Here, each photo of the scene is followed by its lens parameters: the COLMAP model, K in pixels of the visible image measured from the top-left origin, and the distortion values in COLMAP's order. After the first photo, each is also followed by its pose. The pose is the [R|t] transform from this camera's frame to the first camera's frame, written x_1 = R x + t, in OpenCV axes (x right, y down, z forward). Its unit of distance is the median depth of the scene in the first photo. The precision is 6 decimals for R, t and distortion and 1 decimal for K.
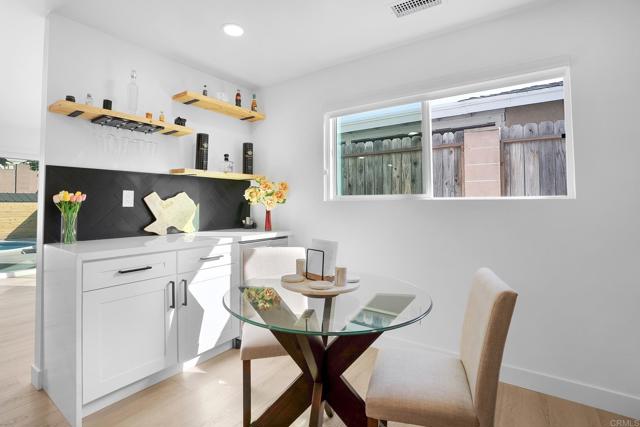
lens RADIAL K [[302.3, 0, 320.0], [0, 302.3, 213.5], [0, 0, 1]] dist [-0.074126, 0.028574]
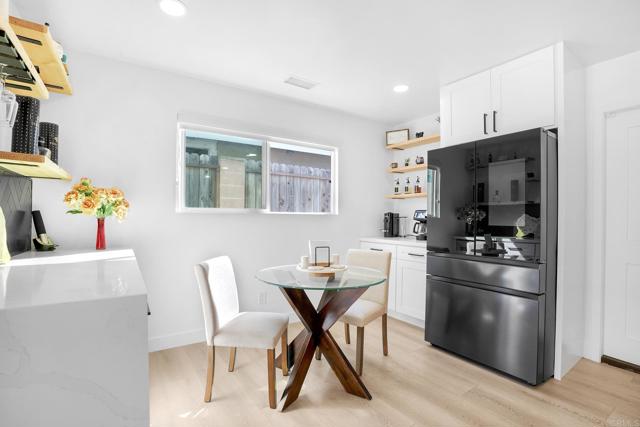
lens RADIAL K [[302.3, 0, 320.0], [0, 302.3, 213.5], [0, 0, 1]] dist [-0.074126, 0.028574]
pose [[0.374412, 0.014958, 0.927142, -0.537067], [0.021905, 0.999448, -0.024971, -0.003899], [-0.927004, 0.029658, 0.373878, 0.170810]]
